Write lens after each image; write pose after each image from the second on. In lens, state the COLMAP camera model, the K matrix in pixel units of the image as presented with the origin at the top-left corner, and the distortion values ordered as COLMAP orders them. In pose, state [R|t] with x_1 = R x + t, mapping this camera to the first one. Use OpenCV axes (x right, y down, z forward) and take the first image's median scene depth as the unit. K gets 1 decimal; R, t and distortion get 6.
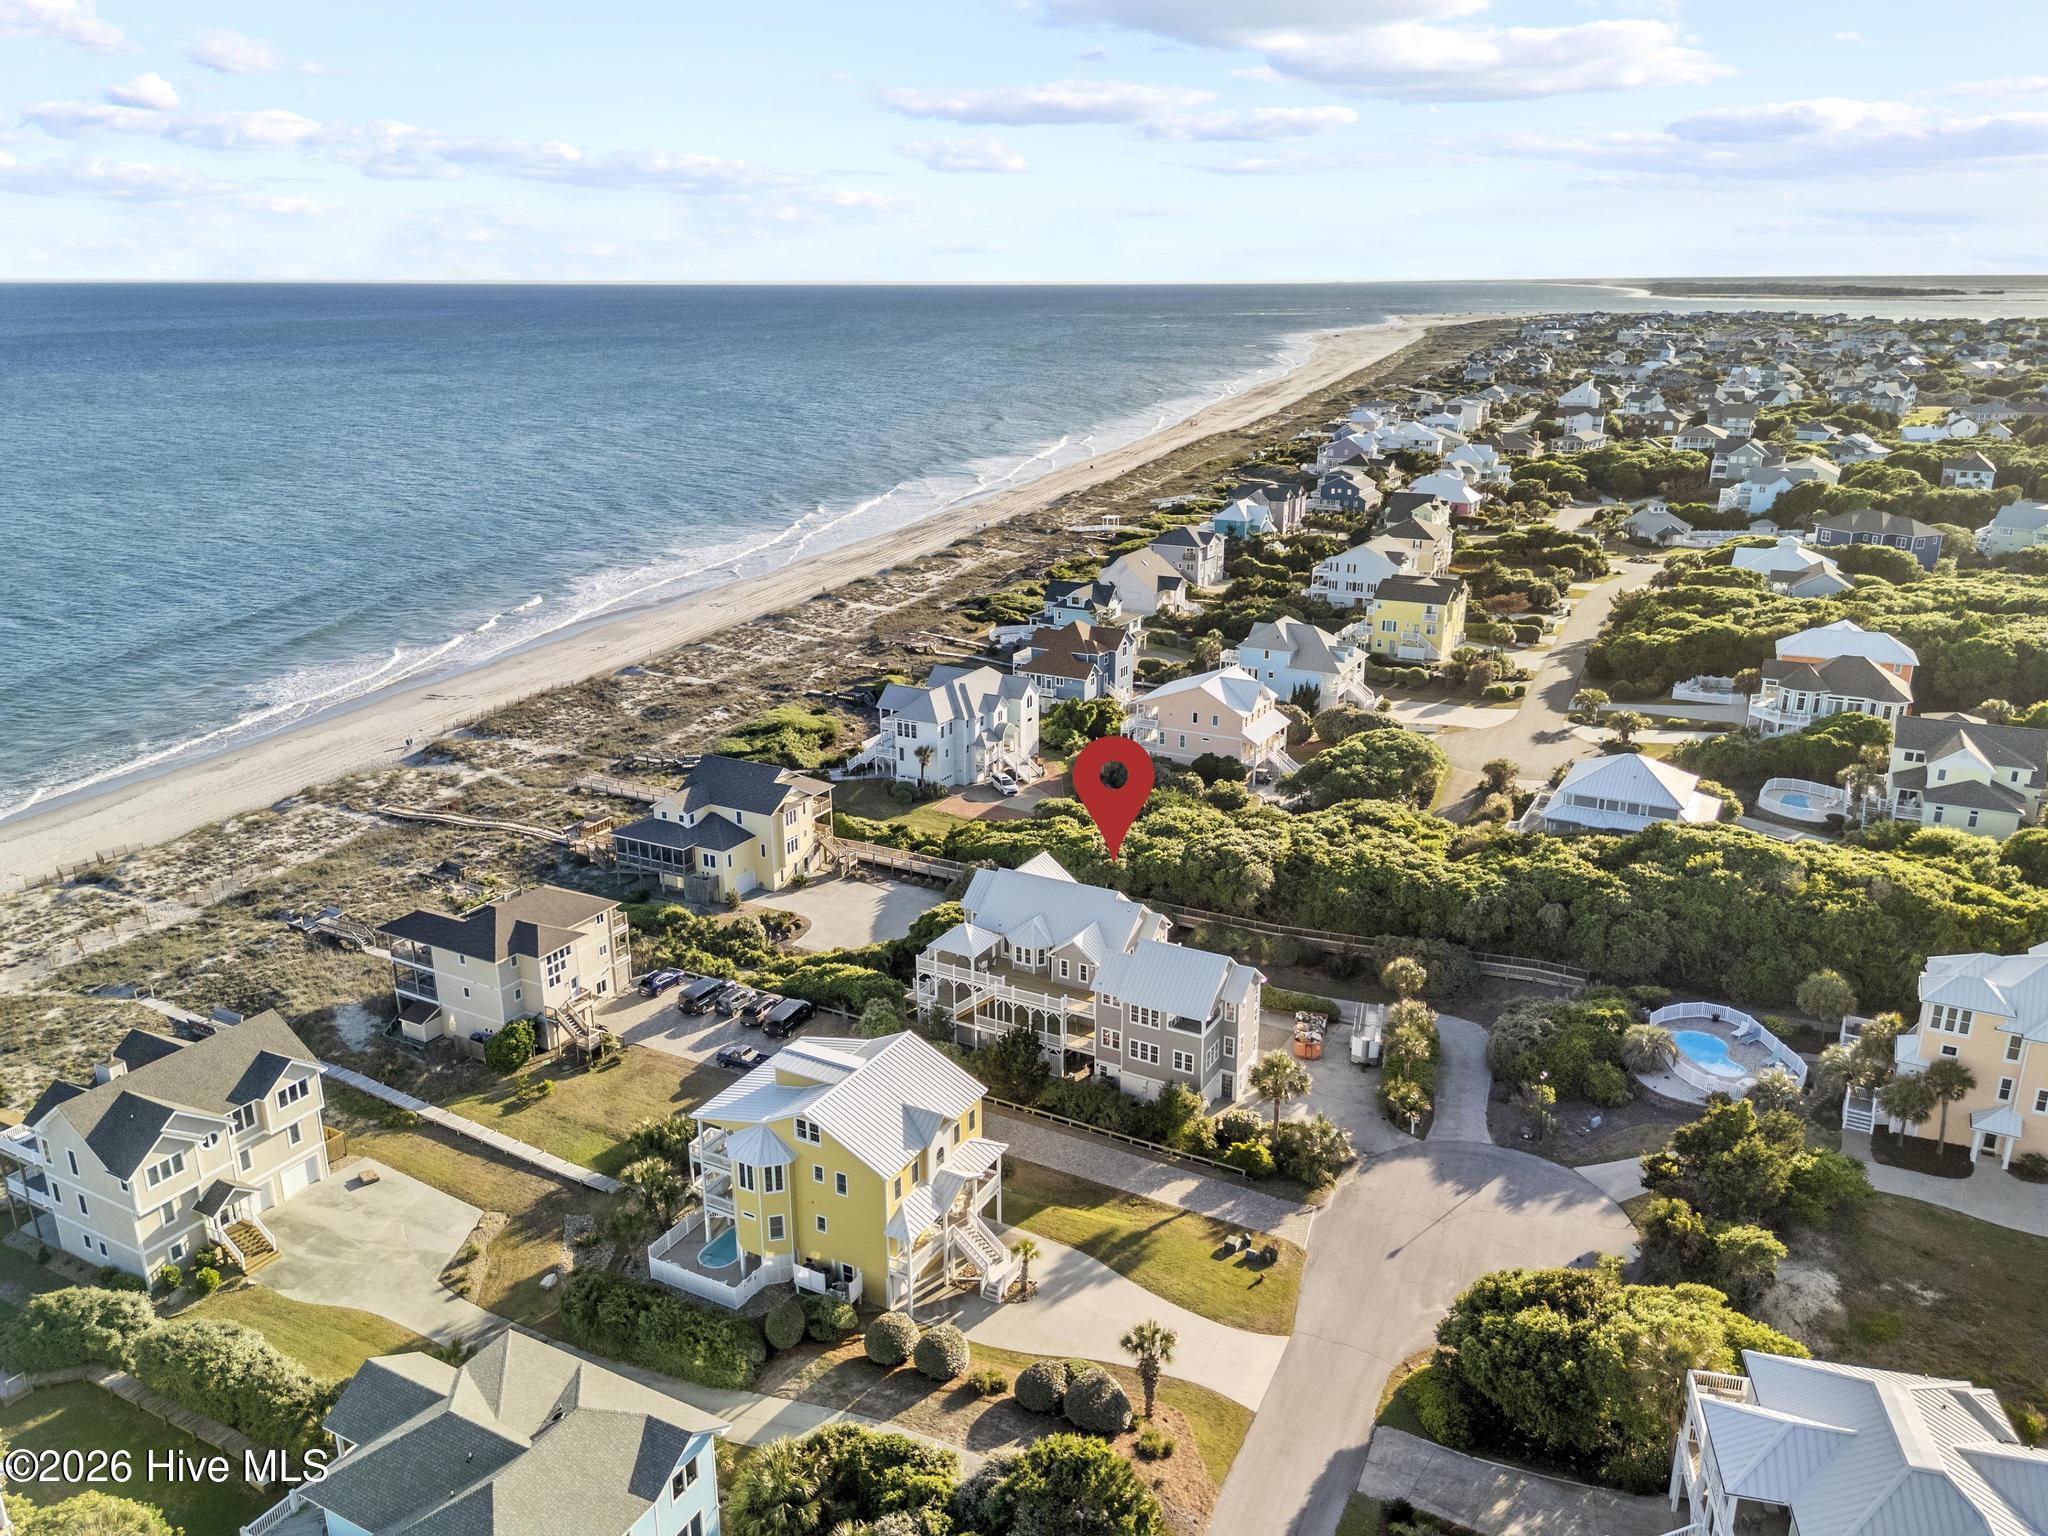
lens RADIAL K [[1497.6, 0, 1028.1], [0, 1497.6, 773.9], [0, 0, 1]] dist [0.089612, -0.103747]
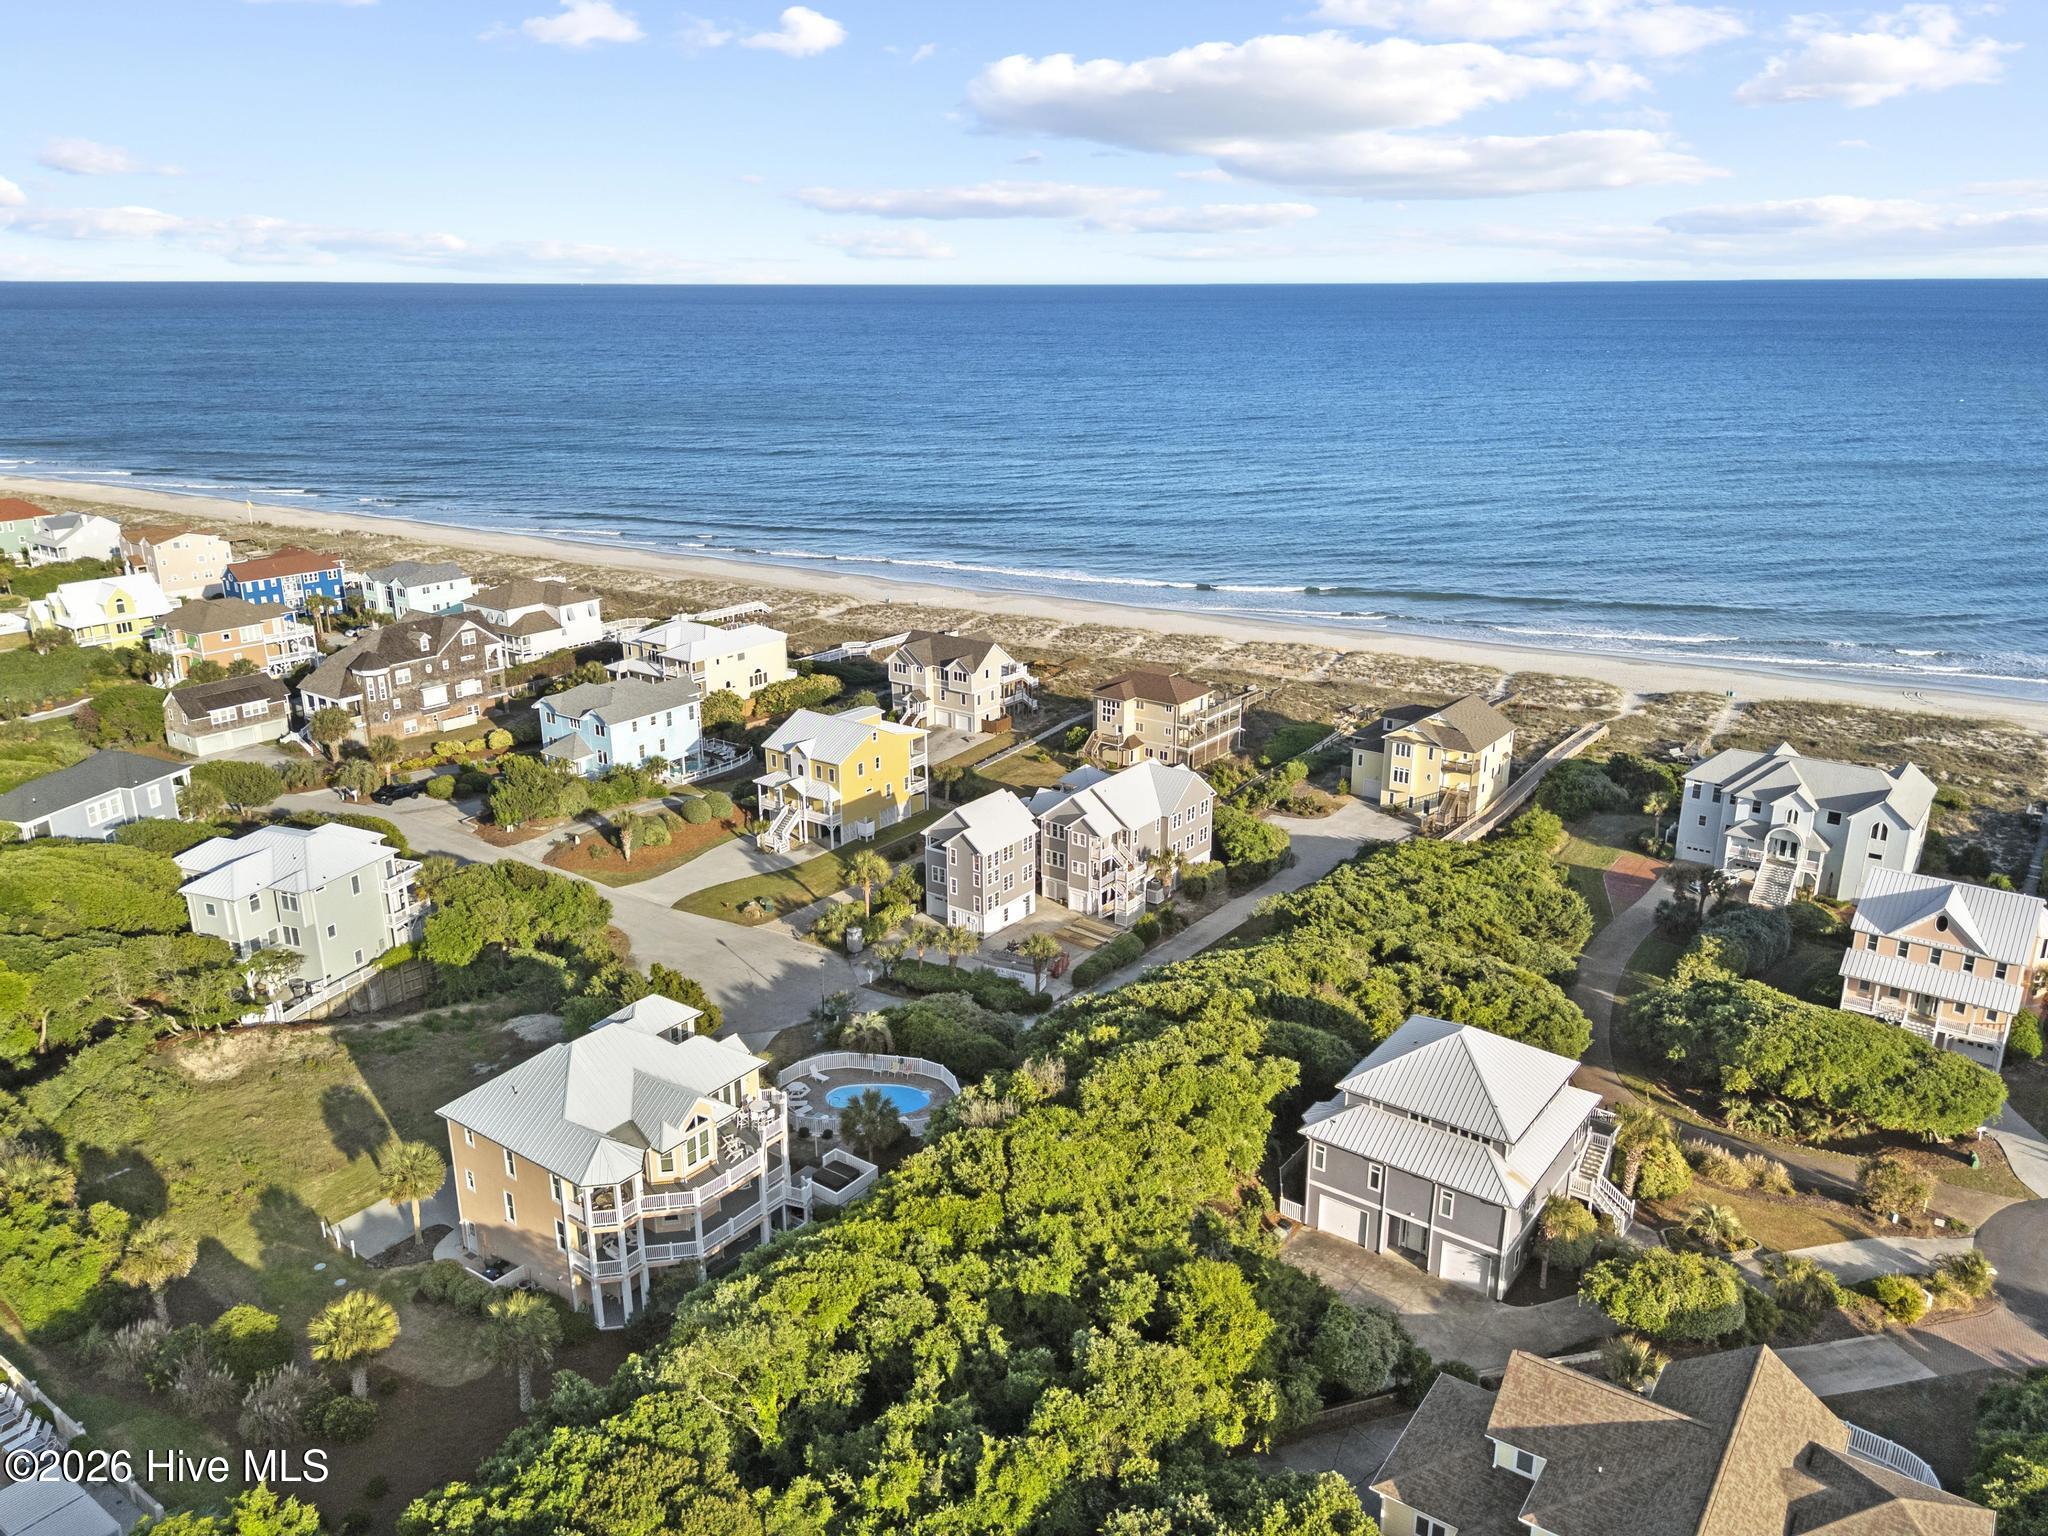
lens RADIAL K [[1495.5, 0, 1034.1], [0, 1495.5, 780.3], [0, 0, 1]] dist [0.067839, -0.061114]
pose [[-0.139501, 0.313789, -0.939189, 0.916008], [-0.305989, 0.888384, 0.342264, -0.244022], [0.941759, 0.335128, -0.027914, 0.784755]]
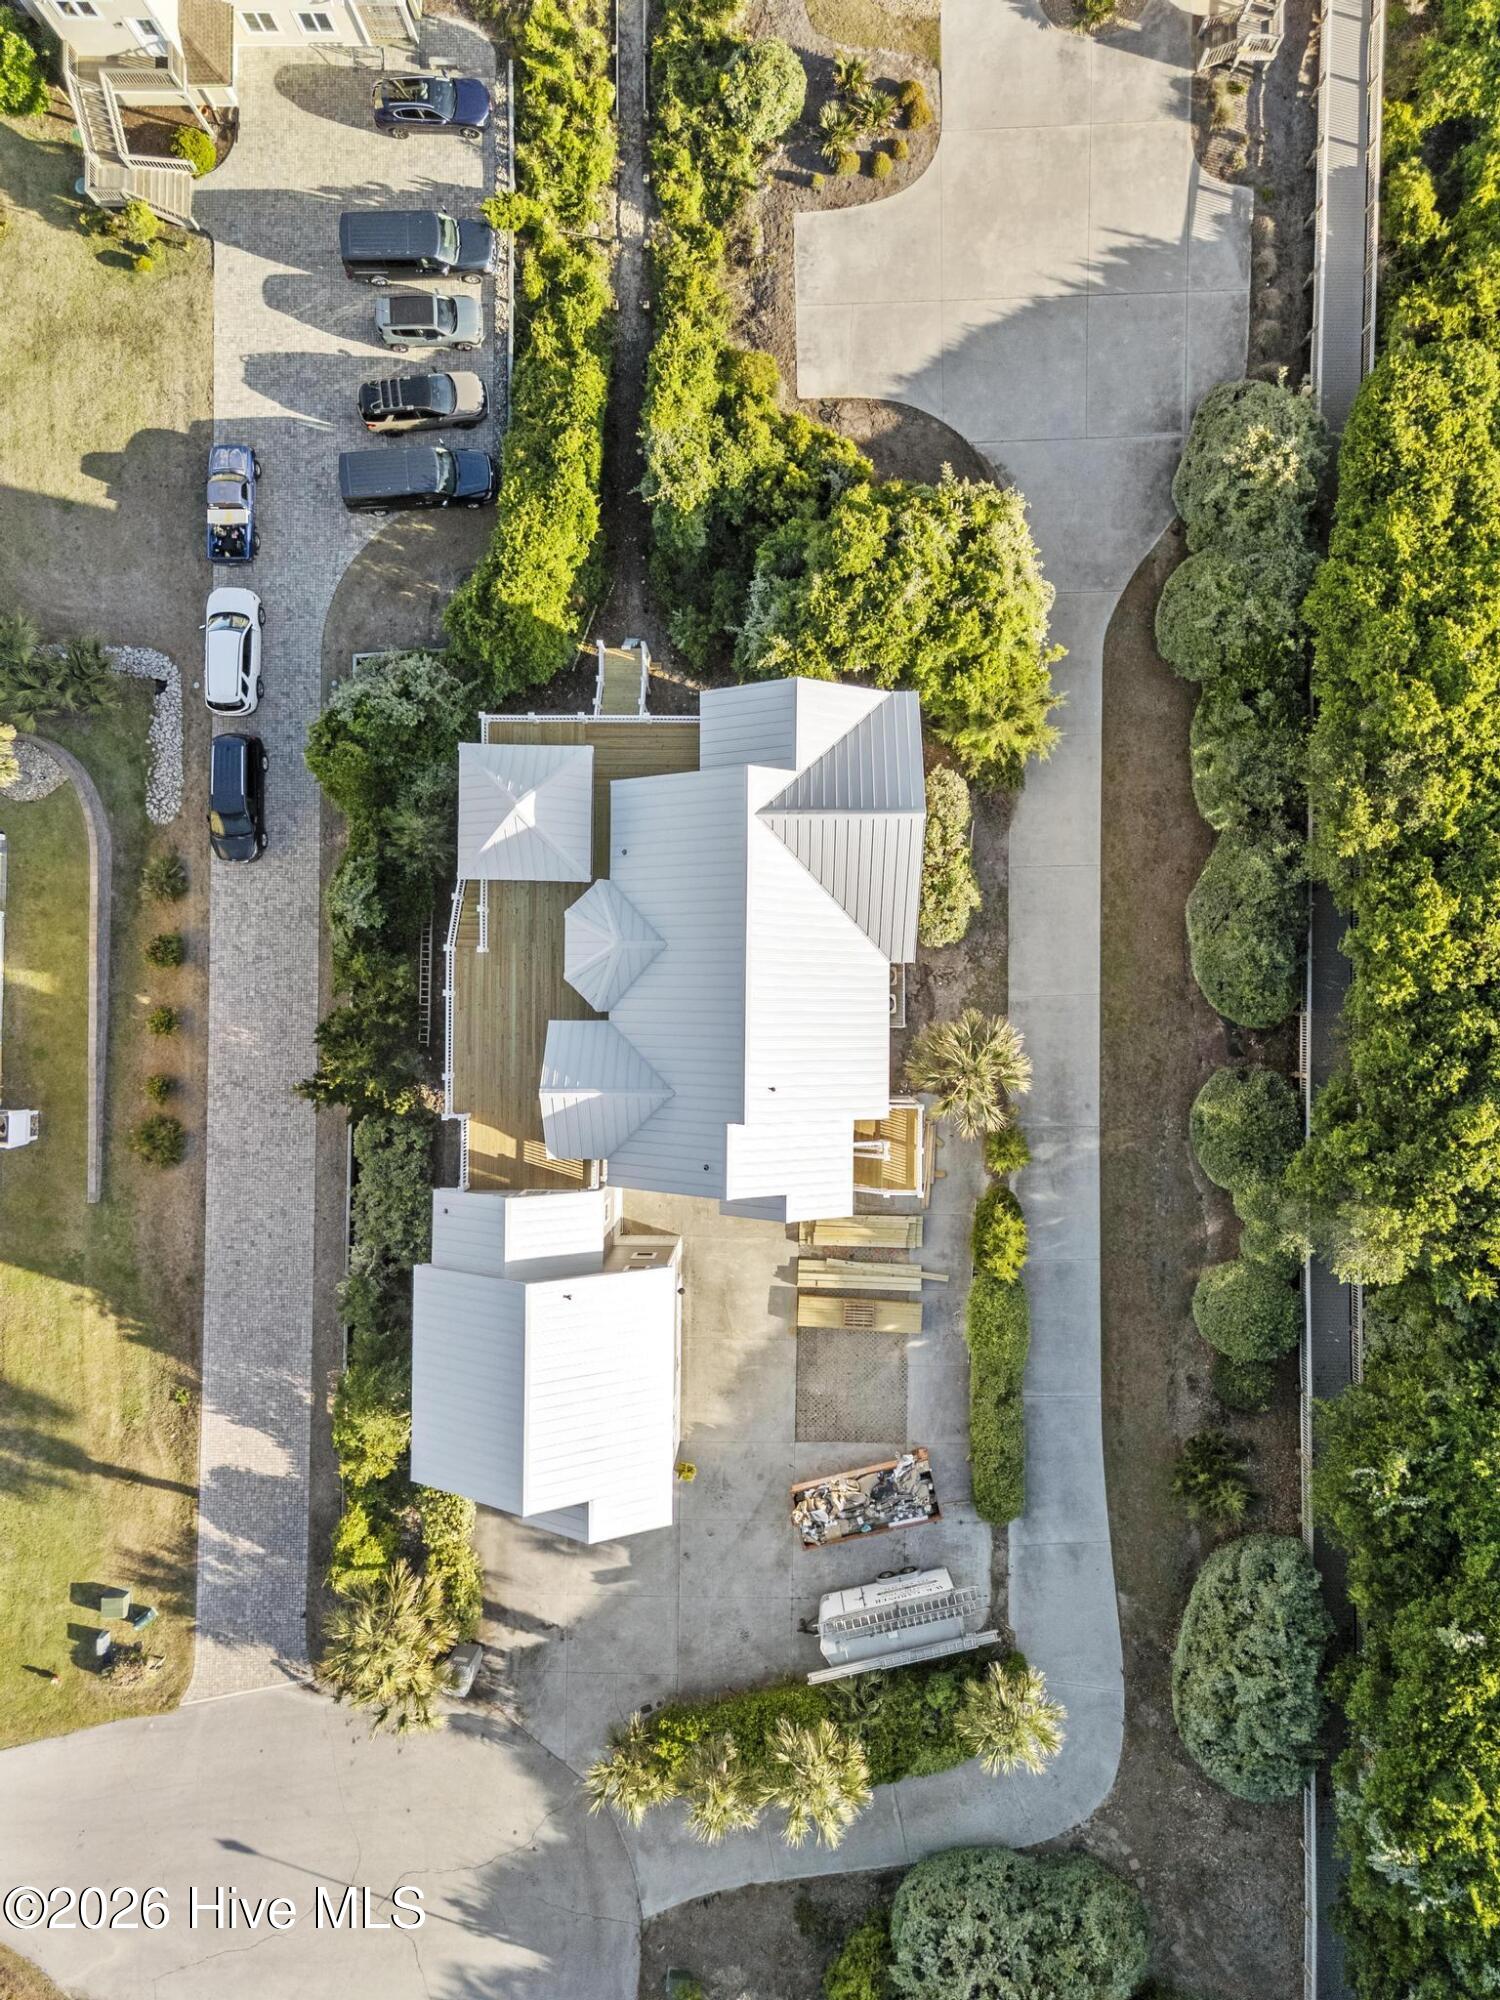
lens RADIAL K [[1462.5, 0, 747.6], [0, 1462.5, 993.9], [0, 0, 1]] dist [0.089612, -0.103747]
pose [[0.469692, 0.882764, -0.010790, 0.027432], [-0.254374, 0.147028, 0.955864, -0.225040], [0.845389, -0.446217, 0.293610, 0.718879]]
